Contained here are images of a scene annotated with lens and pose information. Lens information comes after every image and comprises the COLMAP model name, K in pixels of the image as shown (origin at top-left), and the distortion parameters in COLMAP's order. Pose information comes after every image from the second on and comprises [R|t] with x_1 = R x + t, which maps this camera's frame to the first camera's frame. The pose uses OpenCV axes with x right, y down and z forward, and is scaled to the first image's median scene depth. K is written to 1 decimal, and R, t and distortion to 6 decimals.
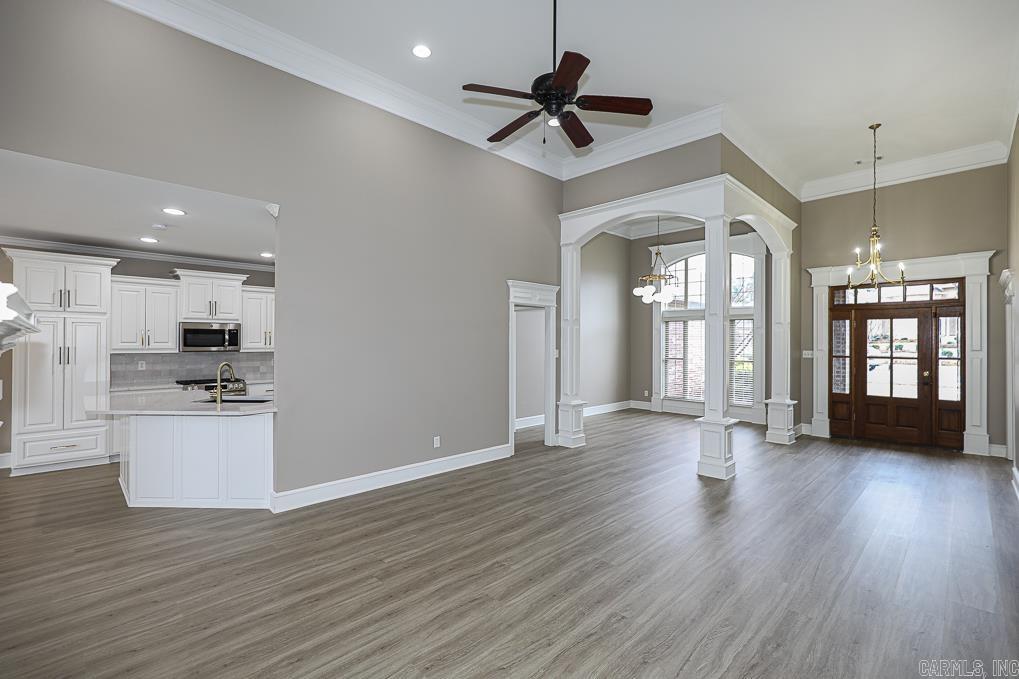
lens RADIAL K [[462.8, 0, 529.8], [0, 462.8, 336.8], [0, 0, 1]] dist [-0.023626, 0.006321]
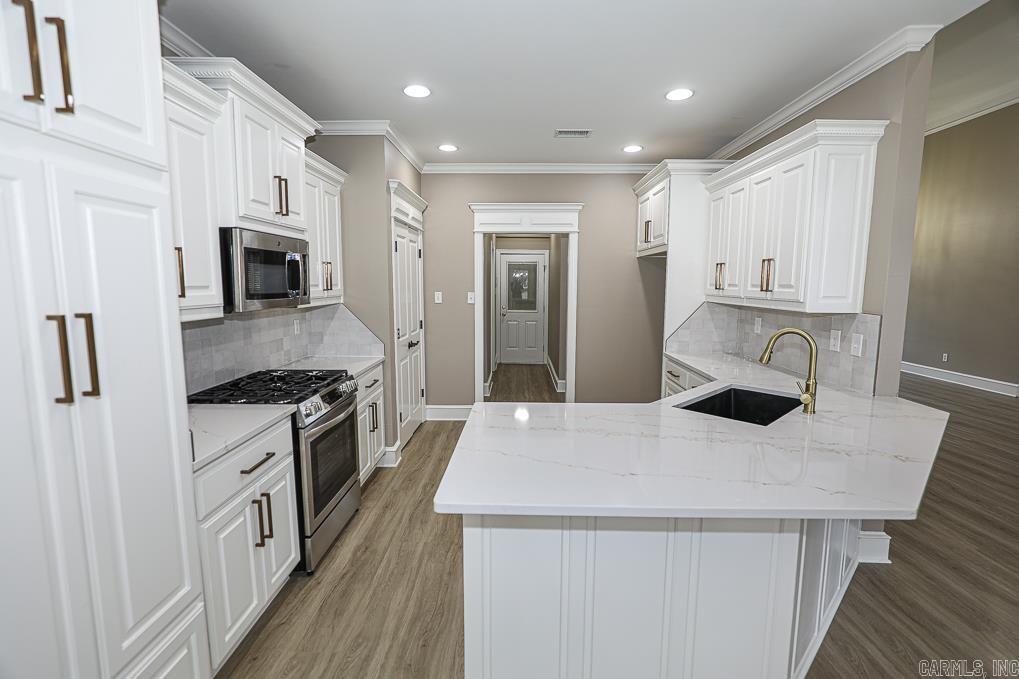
lens RADIAL K [[462.8, 0, 517.1], [0, 462.8, 334.7], [0, 0, 1]] dist [-0.023626, 0.006321]
pose [[0.721218, -0.076949, 0.688421, -0.855130], [-0.011003, 0.992413, 0.122455, 0.003619], [-0.692621, -0.095892, 0.714899, 0.603601]]
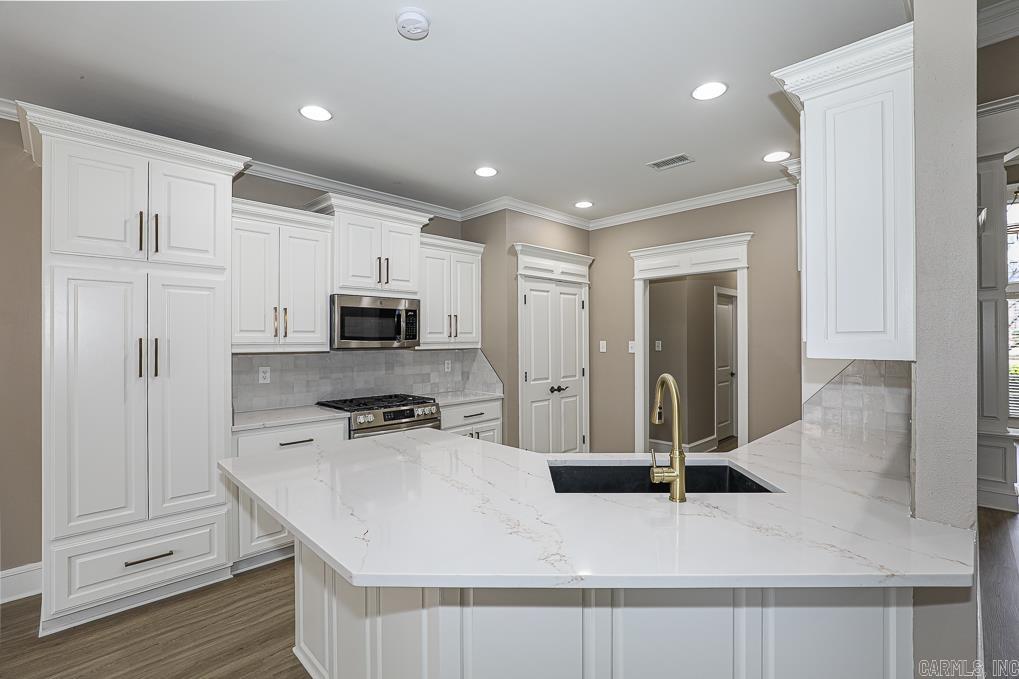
lens RADIAL K [[462.8, 0, 508.0], [0, 462.8, 336.7], [0, 0, 1]] dist [-0.023626, 0.006321]
pose [[0.999840, -0.006189, -0.016784, -0.554136], [0.006272, 0.999968, 0.004870, 0.016857], [0.016753, -0.004975, 0.999847, 0.462902]]
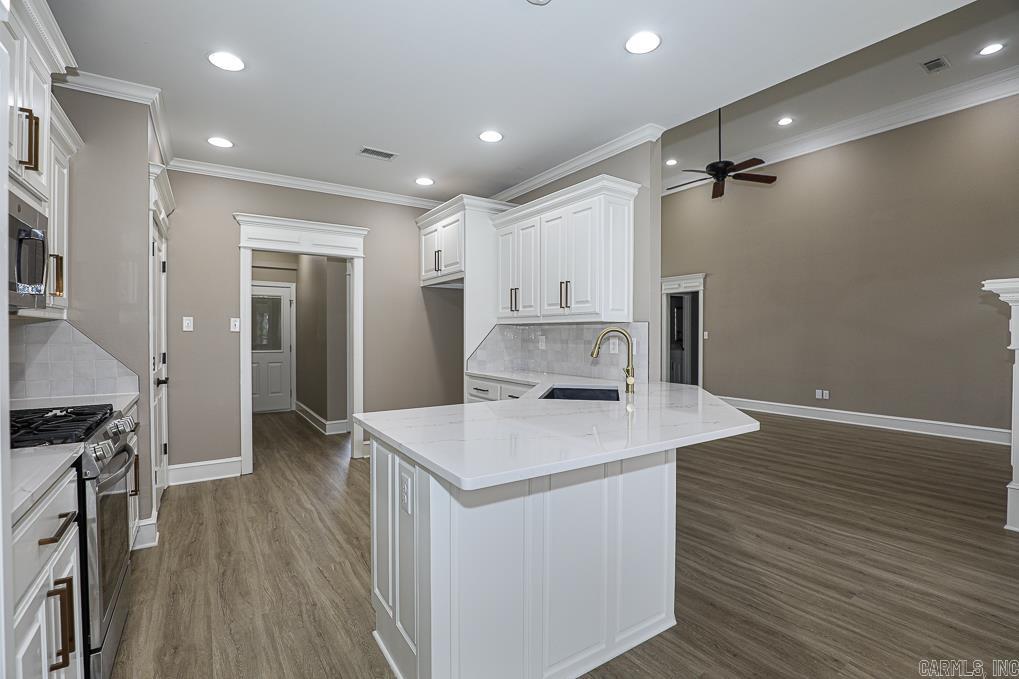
lens RADIAL K [[462.8, 0, 514.3], [0, 462.8, 335.6], [0, 0, 1]] dist [-0.023626, 0.006321]
pose [[0.204805, -0.008199, 0.978768, -0.919701], [-0.011179, 0.999880, 0.010715, 0.042711], [-0.978739, -0.013136, 0.204689, 0.708587]]
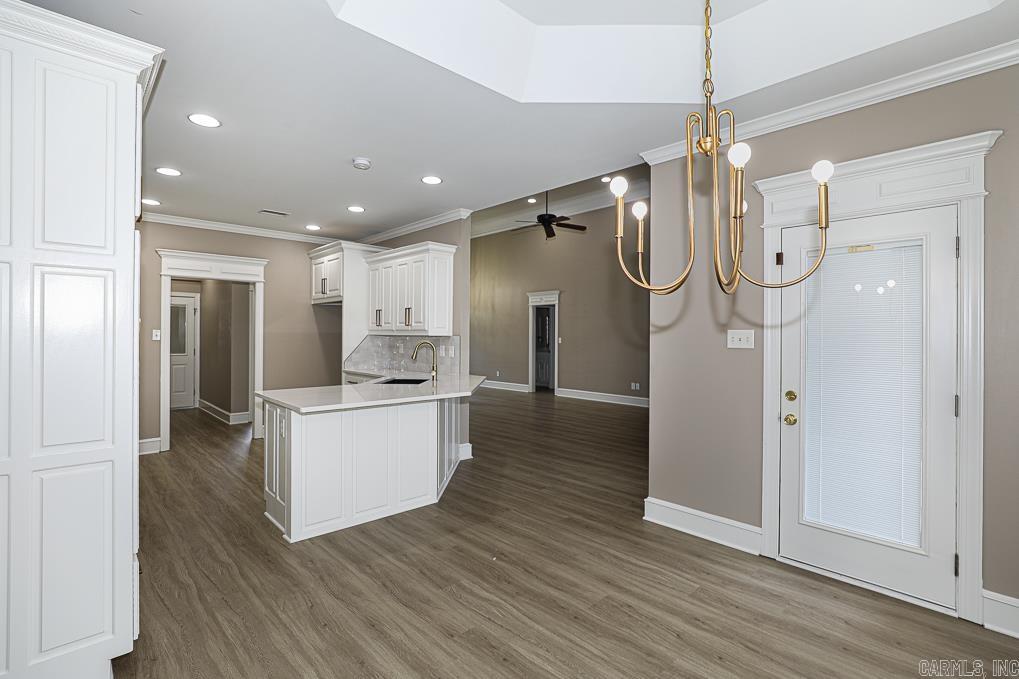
lens RADIAL K [[462.8, 0, 512.0], [0, 462.8, 334.2], [0, 0, 1]] dist [-0.023626, 0.006321]
pose [[0.033769, -0.002960, 0.999425, -1.181499], [-0.017536, 0.999840, 0.003554, 0.023194], [-0.999276, -0.017646, 0.033712, 0.548643]]
